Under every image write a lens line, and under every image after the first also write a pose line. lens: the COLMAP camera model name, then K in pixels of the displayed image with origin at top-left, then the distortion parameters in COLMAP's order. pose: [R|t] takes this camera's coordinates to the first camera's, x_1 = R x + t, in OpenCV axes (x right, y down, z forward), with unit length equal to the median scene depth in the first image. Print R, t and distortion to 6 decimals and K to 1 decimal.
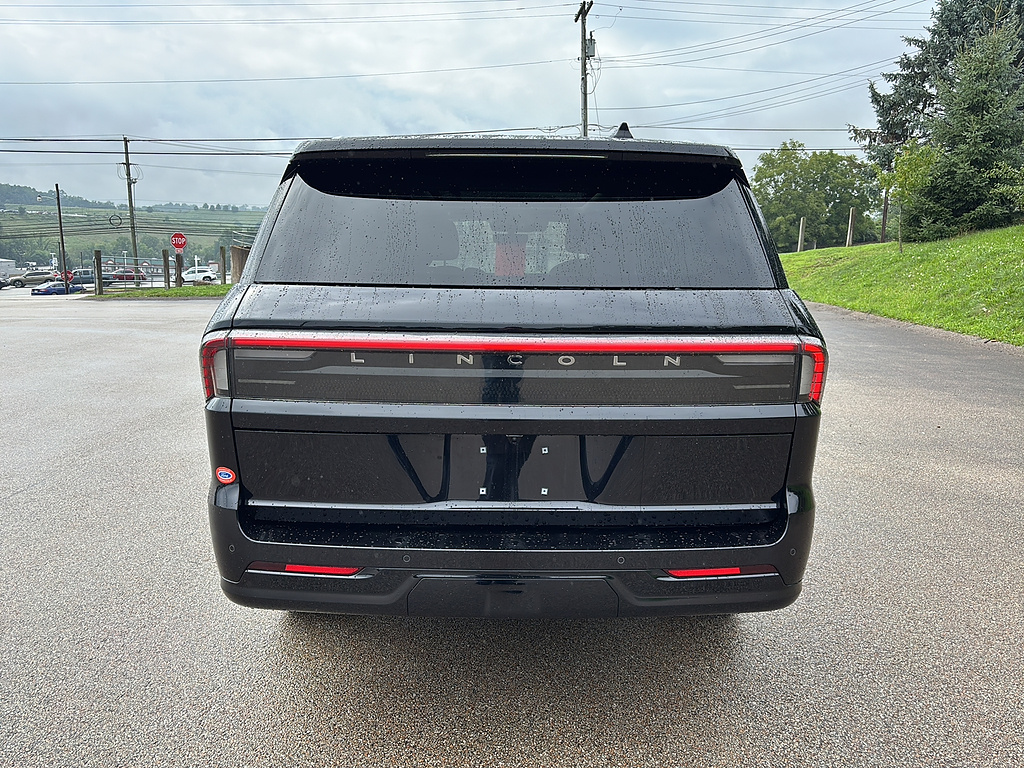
lens RADIAL K [[793.0, 0, 508.7], [0, 793.0, 381.0], [0, 0, 1]] dist [0.053969, -0.063955]
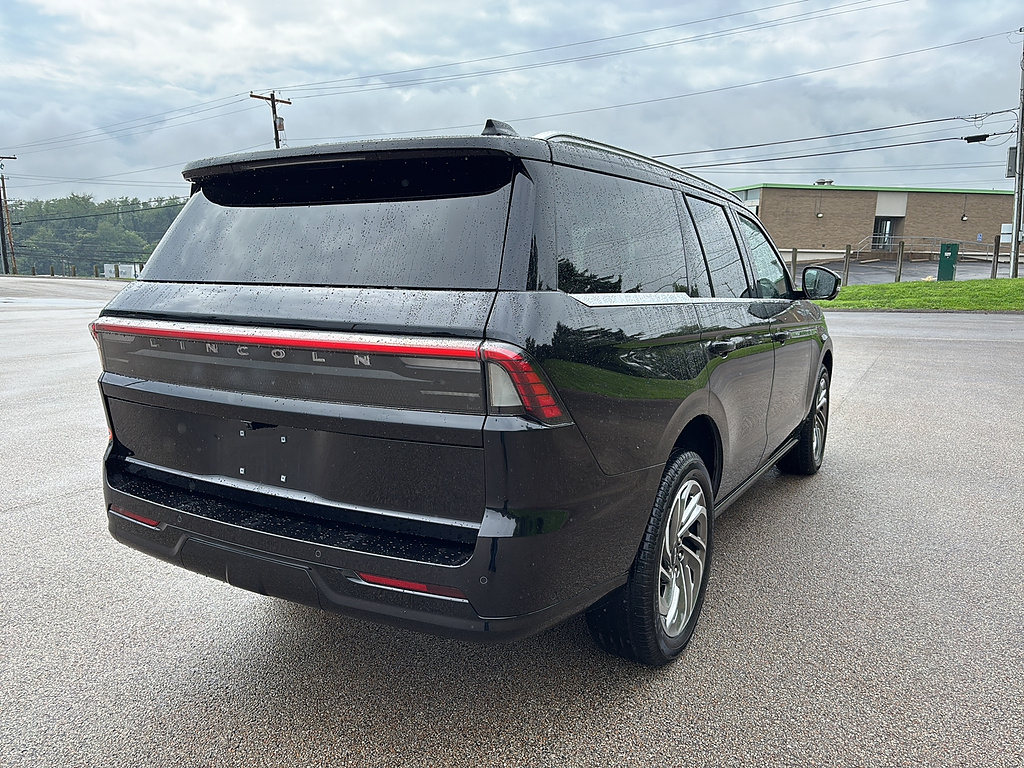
lens RADIAL K [[793.0, 0, 518.2], [0, 793.0, 381.5], [0, 0, 1]] dist [0.053969, -0.063955]
pose [[0.862845, 0.067200, -0.500982, 0.839808], [-0.074413, 0.997212, 0.005600, -0.018318], [0.499961, 0.032448, 0.865440, 0.237532]]
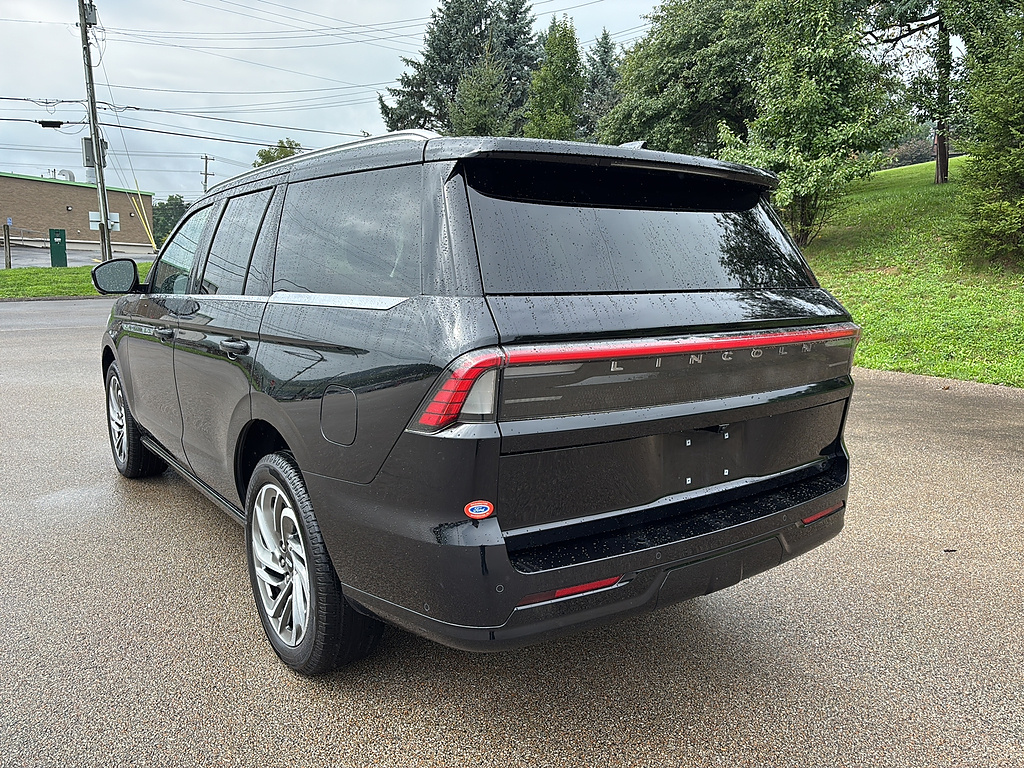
lens RADIAL K [[793.0, 0, 509.6], [0, 793.0, 383.6], [0, 0, 1]] dist [0.053969, -0.063955]
pose [[0.806205, -0.090512, 0.584672, -0.855737], [0.085786, 0.995668, 0.035846, -0.052986], [-0.585384, 0.021257, 0.810477, 0.263968]]
